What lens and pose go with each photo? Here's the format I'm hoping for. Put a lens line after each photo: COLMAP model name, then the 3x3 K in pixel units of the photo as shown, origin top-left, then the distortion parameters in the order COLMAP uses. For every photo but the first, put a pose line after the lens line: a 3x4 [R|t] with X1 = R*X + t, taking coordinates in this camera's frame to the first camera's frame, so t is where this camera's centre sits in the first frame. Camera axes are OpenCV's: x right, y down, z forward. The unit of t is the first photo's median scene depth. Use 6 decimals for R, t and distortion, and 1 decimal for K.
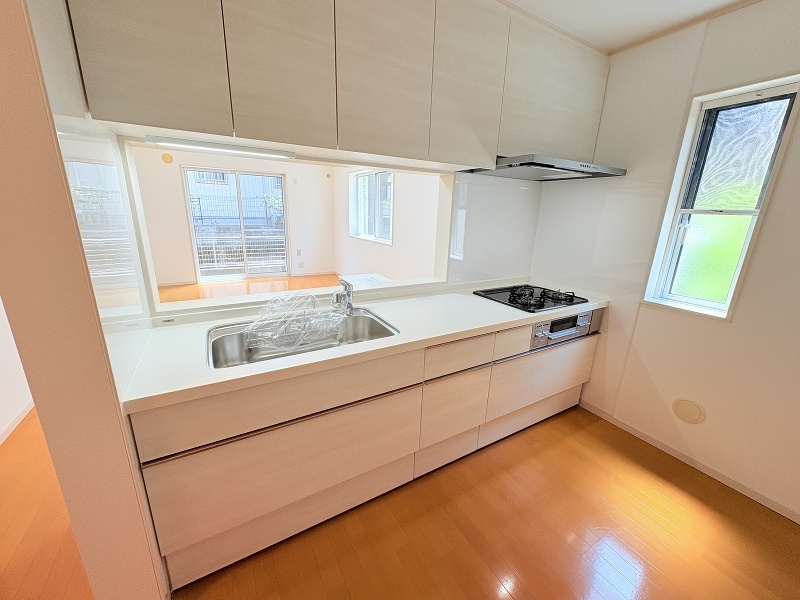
lens RADIAL K [[319.8, 0, 397.3], [0, 319.8, 299.6], [0, 0, 1]] dist [-0.000838, 0.001044]
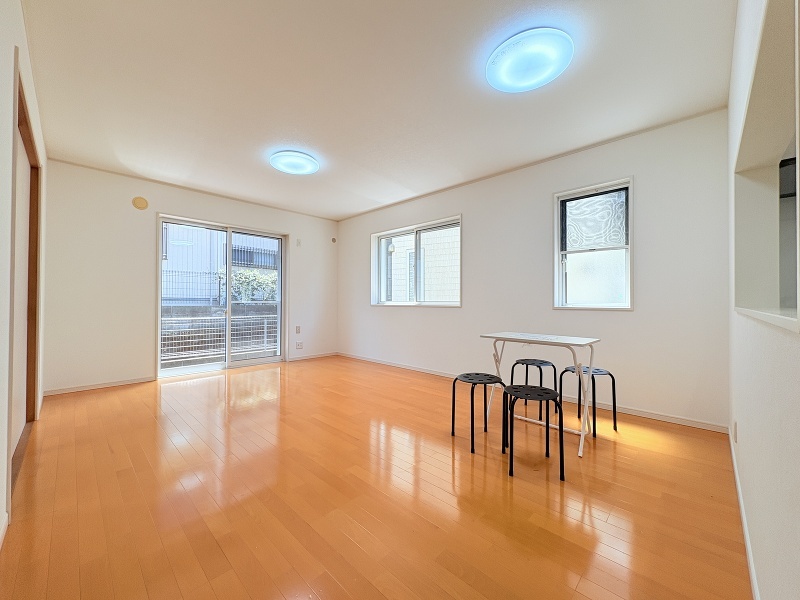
lens RADIAL K [[319.8, 0, 401.9], [0, 319.8, 299.6], [0, 0, 1]] dist [-0.000838, 0.001044]
pose [[0.959099, -0.027221, 0.281759, -0.293781], [0.102253, 0.961473, -0.255174, 0.008666], [-0.263958, 0.273548, 0.924931, 0.192765]]
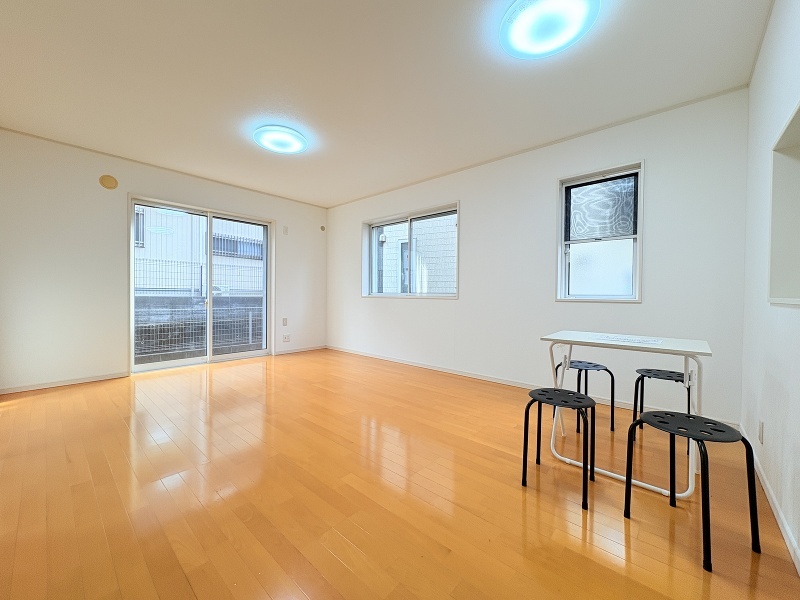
lens RADIAL K [[319.8, 0, 402.9], [0, 319.8, 299.1], [0, 0, 1]] dist [-0.000838, 0.001044]
pose [[0.946913, -0.027954, 0.320274, -0.295490], [0.106424, 0.967301, -0.230224, 0.002101], [-0.303365, 0.252087, 0.918924, 0.226210]]
